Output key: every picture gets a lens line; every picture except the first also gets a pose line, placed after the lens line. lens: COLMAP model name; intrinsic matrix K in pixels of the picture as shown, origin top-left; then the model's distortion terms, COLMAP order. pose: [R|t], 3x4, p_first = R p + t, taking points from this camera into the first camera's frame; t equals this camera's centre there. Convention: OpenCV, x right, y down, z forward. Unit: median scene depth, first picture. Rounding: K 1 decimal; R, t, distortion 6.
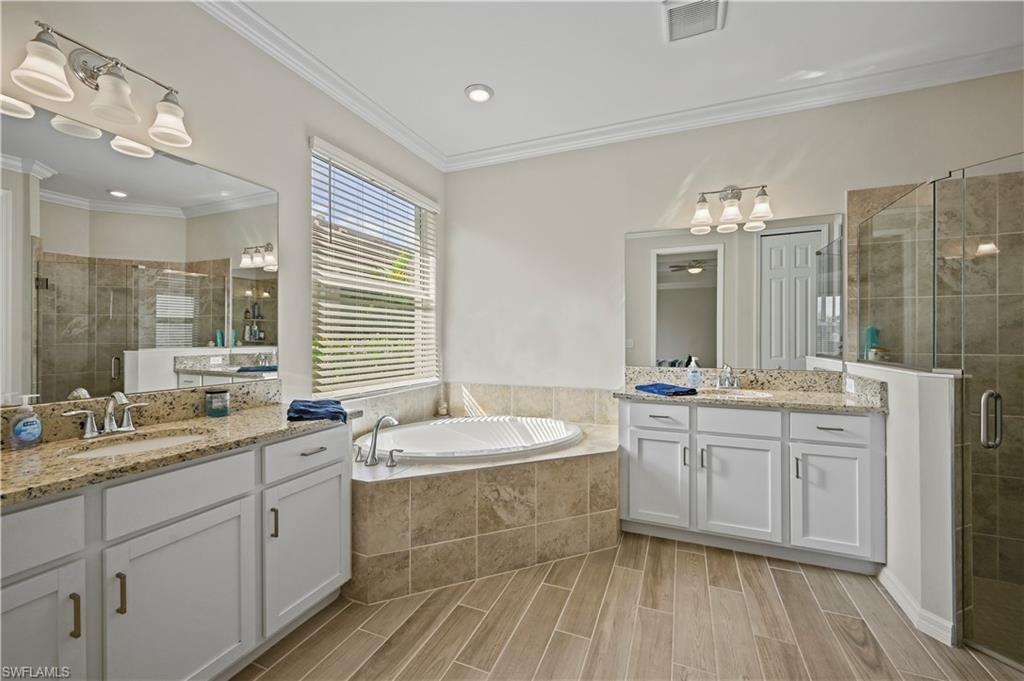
lens RADIAL K [[405.7, 0, 513.3], [0, 405.7, 337.5], [0, 0, 1]] dist [-0.000222, -0.000007]
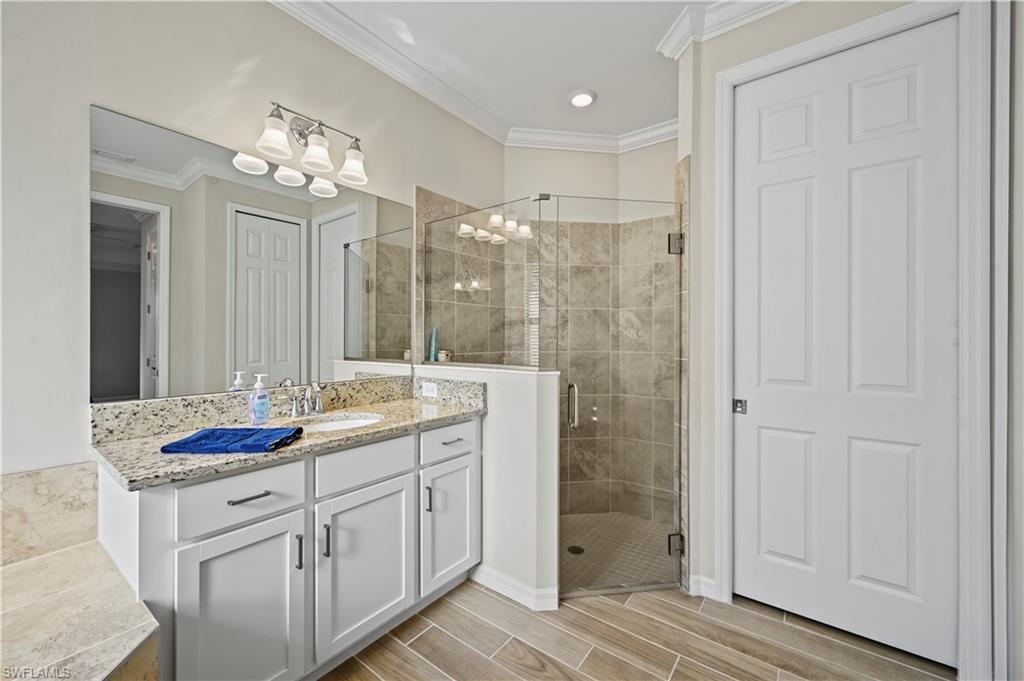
lens RADIAL K [[405.7, 0, 513.3], [0, 405.7, 337.5], [0, 0, 1]] dist [-0.000222, -0.000007]
pose [[0.248988, 0.003950, 0.968498, -0.043329], [-0.000832, 0.999992, -0.003865, -0.000289], [-0.968506, 0.000157, 0.248990, 0.570162]]
